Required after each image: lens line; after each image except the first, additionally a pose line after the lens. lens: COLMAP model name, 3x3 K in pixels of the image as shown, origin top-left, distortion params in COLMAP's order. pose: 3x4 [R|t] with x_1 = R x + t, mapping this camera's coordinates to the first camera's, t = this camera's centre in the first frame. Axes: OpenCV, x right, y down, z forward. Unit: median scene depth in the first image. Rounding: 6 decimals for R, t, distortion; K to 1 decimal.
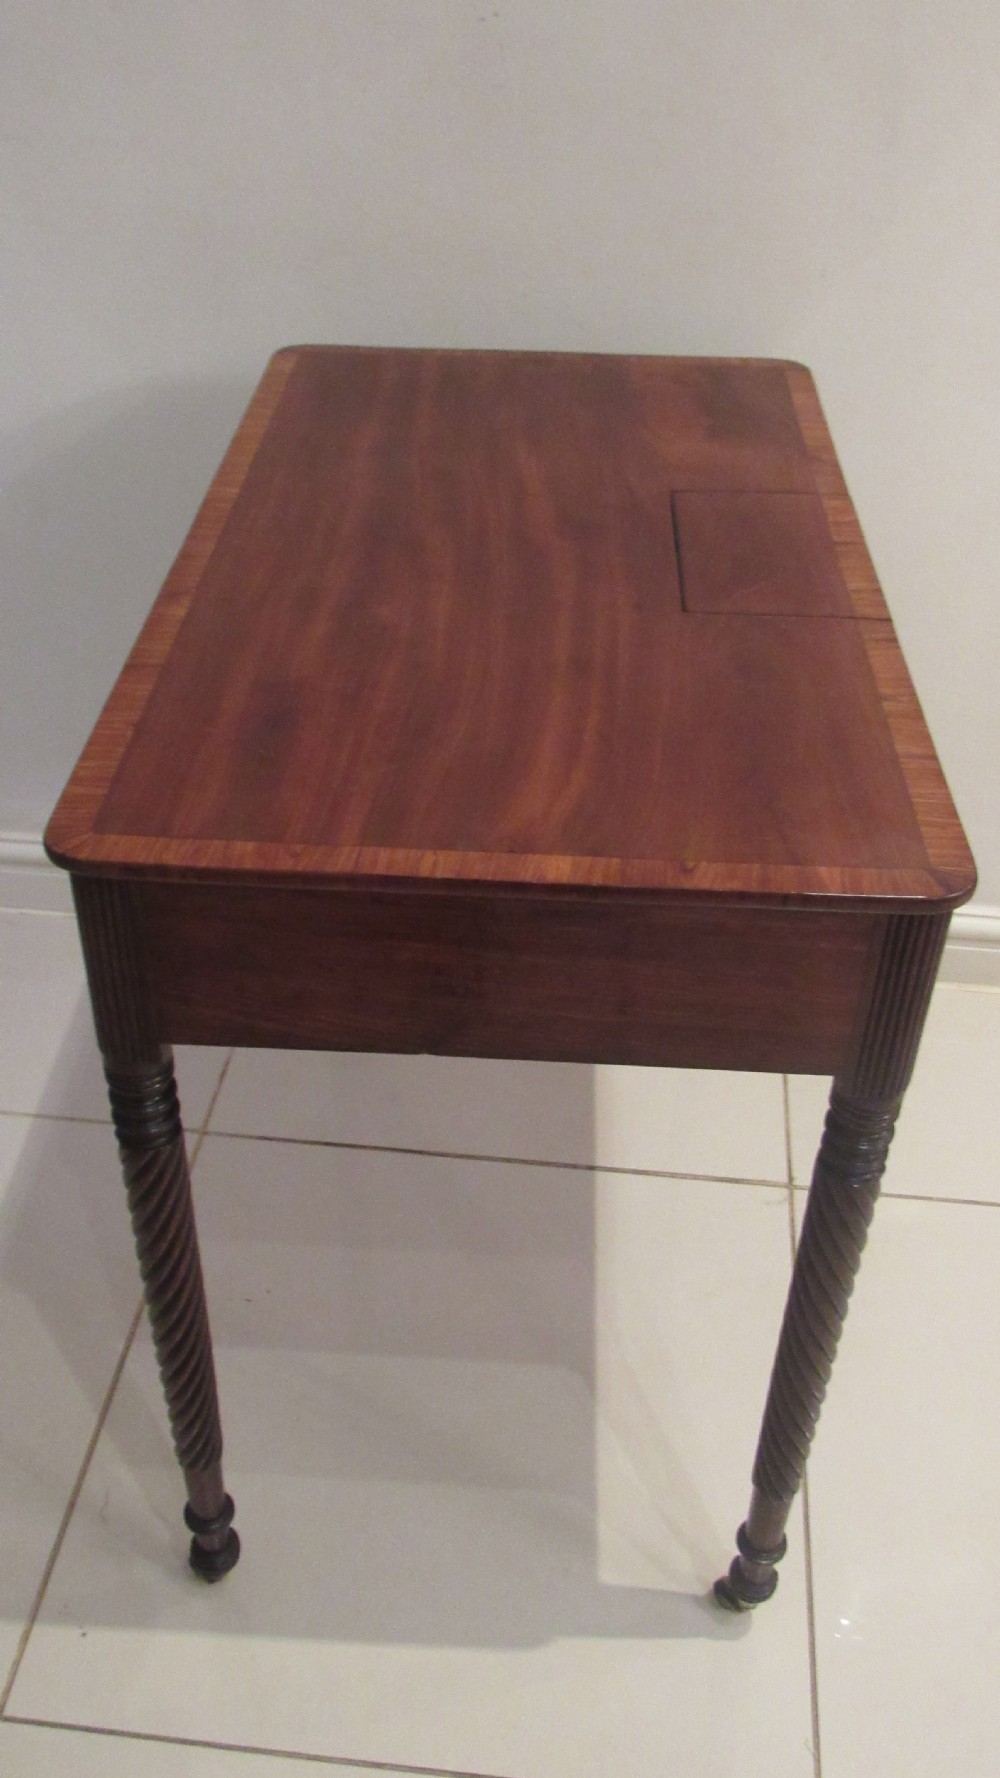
lens RADIAL K [[1562.2, 0, 500.0], [0, 1562.2, 889.0], [0, 0, 1]] dist [-0.032932, 0.001997]
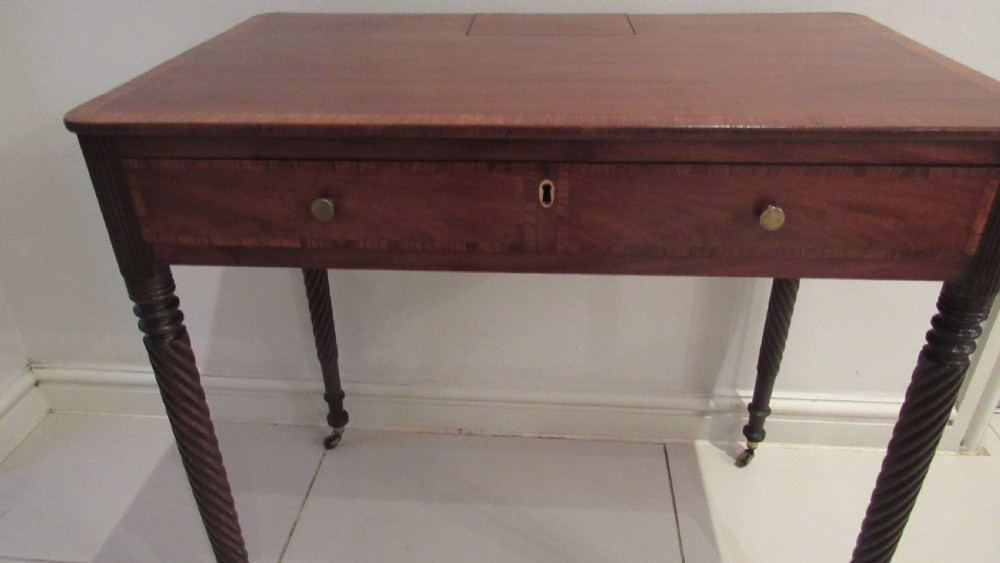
lens RADIAL K [[717.3, 0, 496.9], [0, 717.3, 279.1], [0, 0, 1]] dist [-0.026556, -0.000589]
pose [[0.021594, -0.516341, 0.856111, -0.840106], [0.618013, 0.680001, 0.394536, -0.469067], [-0.785871, 0.520568, 0.333789, 1.144150]]
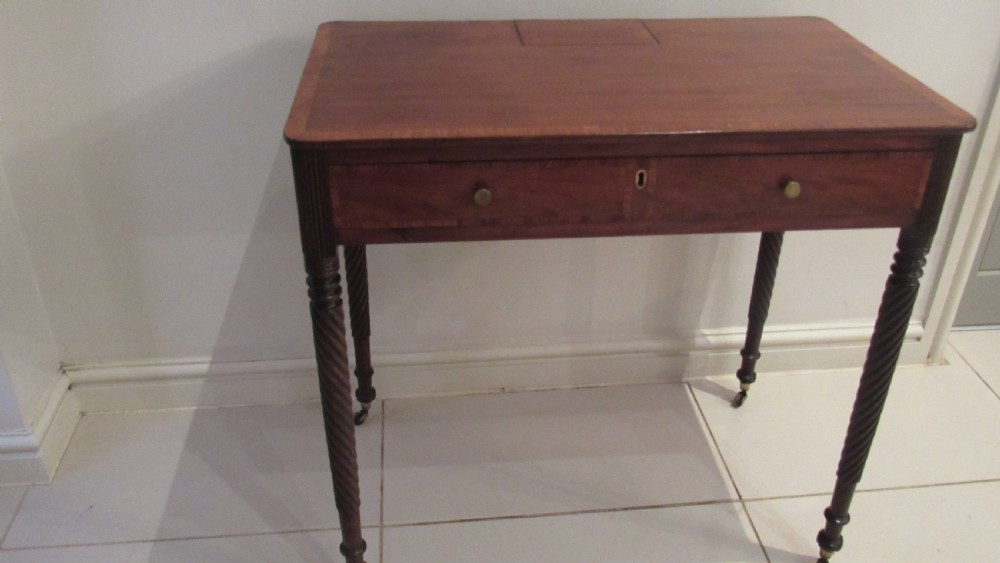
lens RADIAL K [[893.7, 0, 500.0], [0, 893.7, 281.5], [0, 0, 1]] dist [-0.042428, -0.004555]
pose [[-0.134962, -0.529662, 0.837403, -1.251064], [0.589585, 0.636310, 0.497492, -0.833340], [-0.796351, 0.560863, 0.226403, 1.243933]]
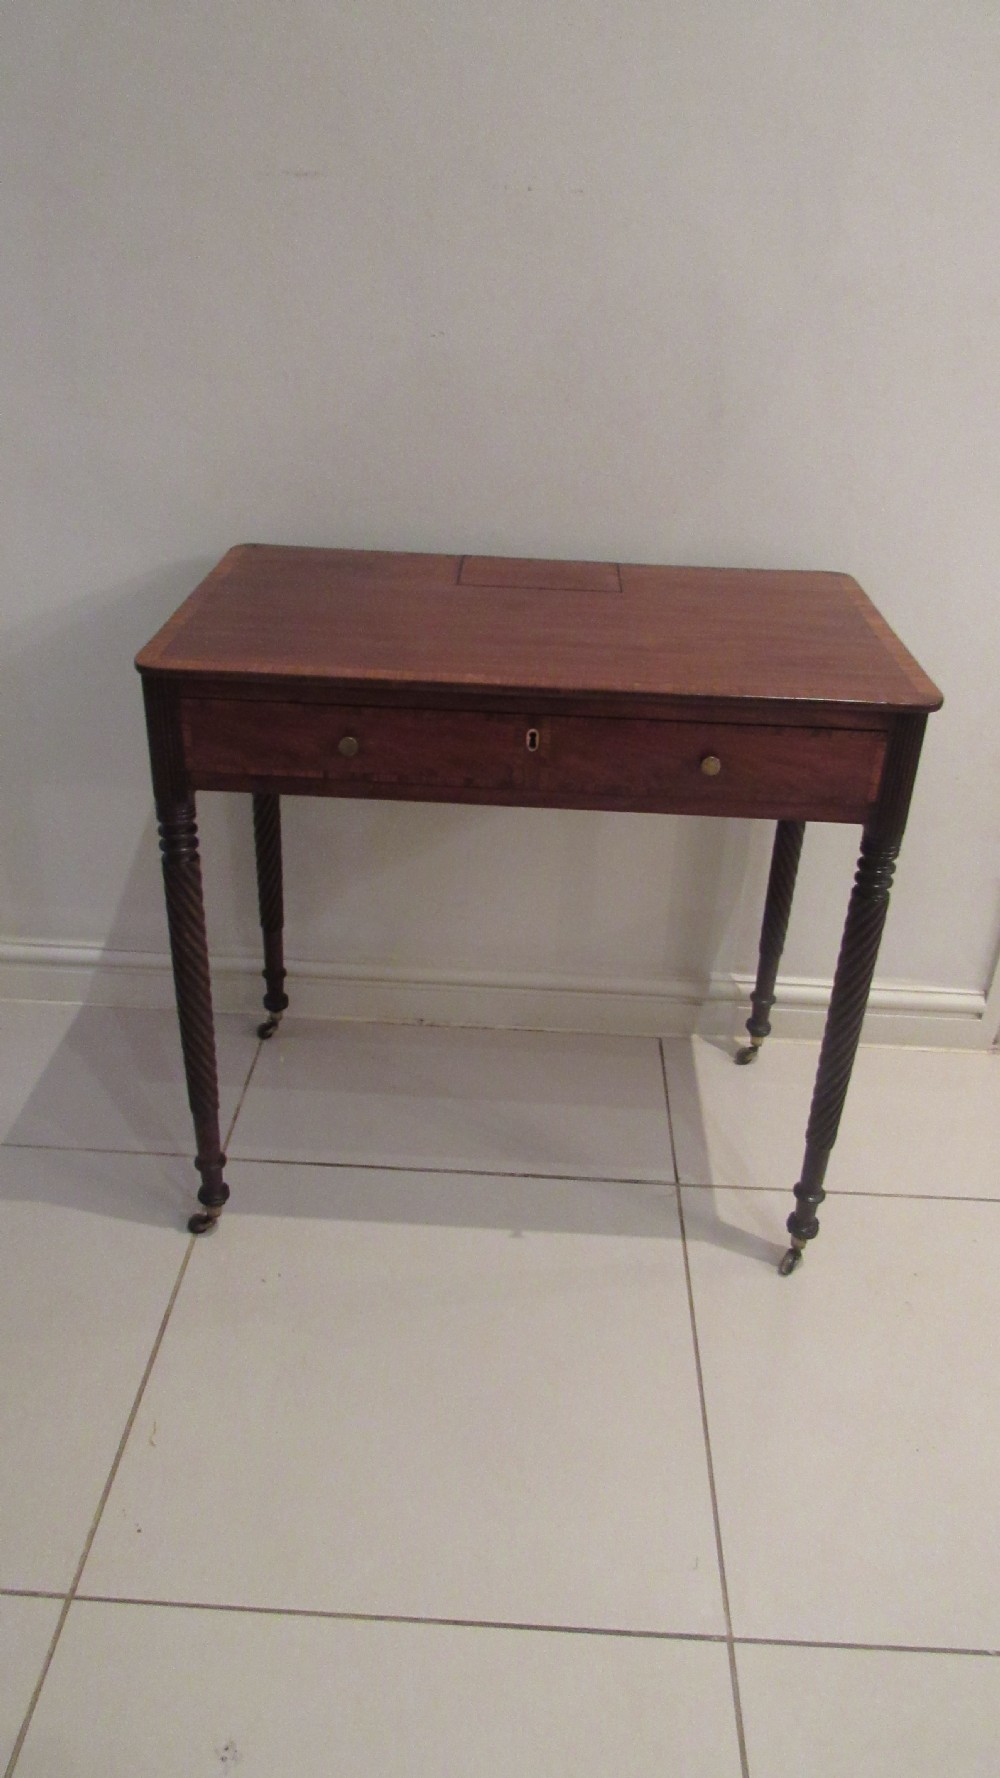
lens RADIAL K [[1275.3, 0, 500.0], [0, 1275.3, 889.0], [0, 0, 1]] dist [-0.026556, -0.000589]
pose [[-0.007607, -0.504618, 0.863309, -1.560699], [0.575716, 0.703685, 0.416388, -0.736085], [-0.817615, 0.500188, 0.285164, 0.991067]]
